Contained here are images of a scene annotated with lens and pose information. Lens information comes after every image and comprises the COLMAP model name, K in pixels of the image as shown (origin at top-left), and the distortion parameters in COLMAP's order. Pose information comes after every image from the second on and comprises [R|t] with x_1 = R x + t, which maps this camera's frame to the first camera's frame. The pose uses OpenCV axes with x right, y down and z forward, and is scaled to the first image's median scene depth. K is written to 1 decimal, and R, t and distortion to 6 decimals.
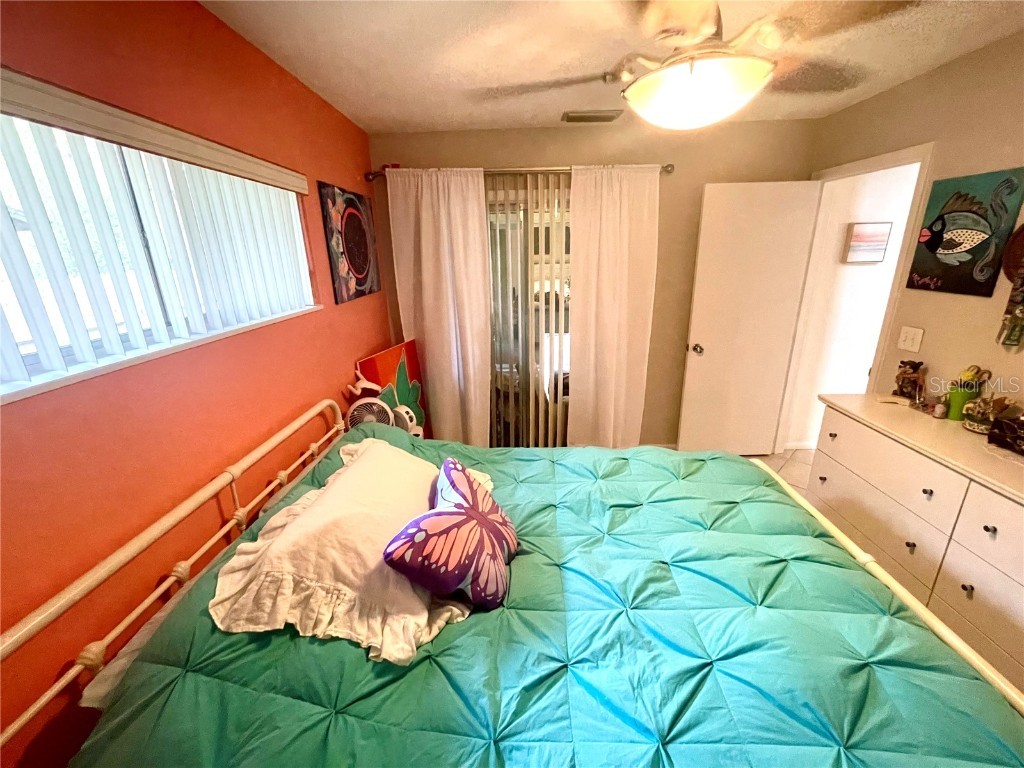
lens RADIAL K [[418.5, 0, 513.1], [0, 418.5, 387.1], [0, 0, 1]] dist [-0.001186, 0.000110]
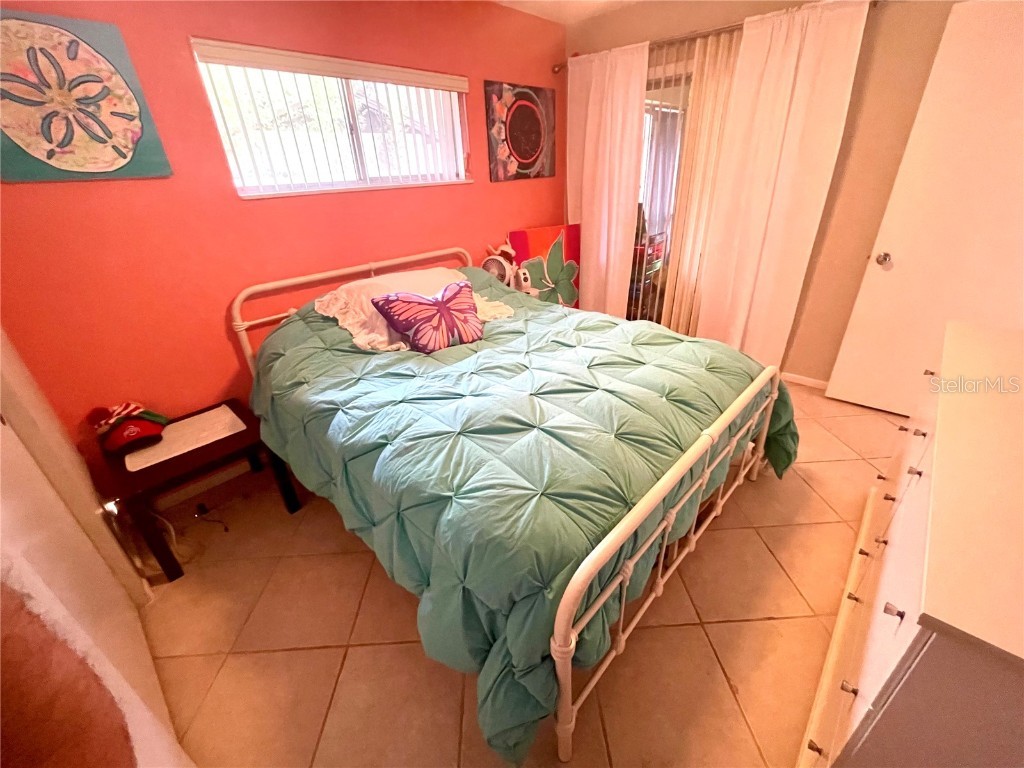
lens RADIAL K [[418.5, 0, 513.1], [0, 418.5, 387.1], [0, 0, 1]] dist [-0.001186, 0.000110]
pose [[0.745478, 0.298015, -0.596196, 0.632914], [-0.181523, 0.951441, 0.248613, 0.084246], [0.641336, -0.077112, 0.763375, -0.034838]]
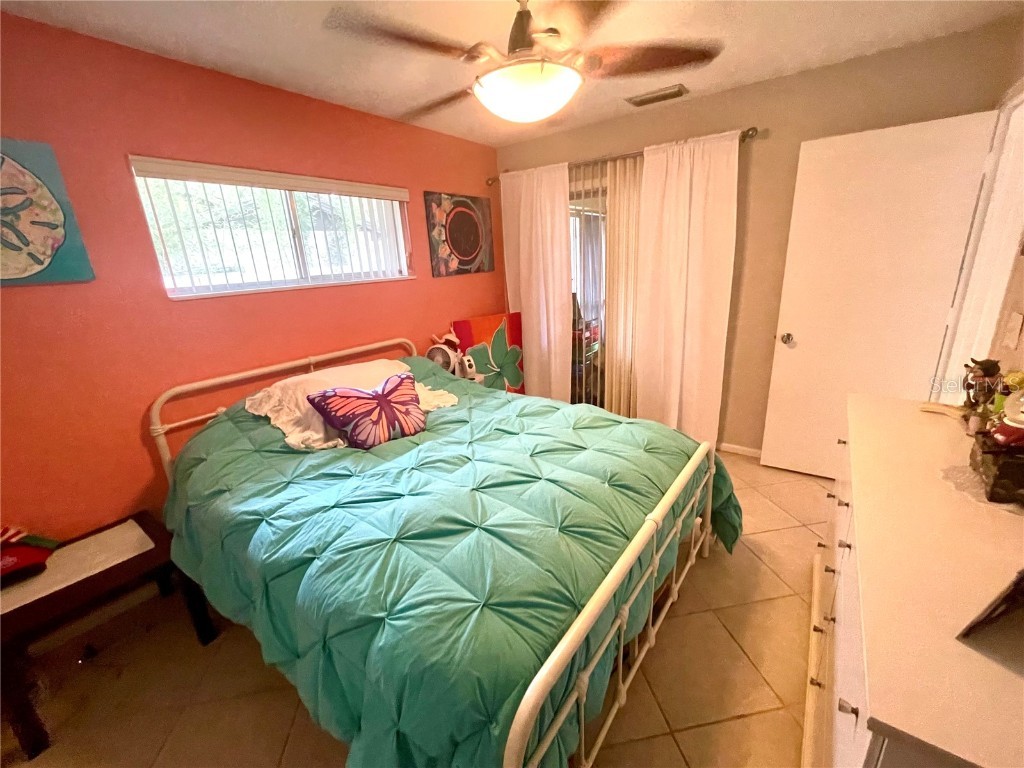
lens RADIAL K [[418.5, 0, 513.1], [0, 418.5, 387.1], [0, 0, 1]] dist [-0.001186, 0.000110]
pose [[0.819540, 0.150520, -0.552900, 0.643571], [-0.146801, 0.987833, 0.051327, 0.059105], [0.553899, 0.039102, 0.831665, -0.018094]]
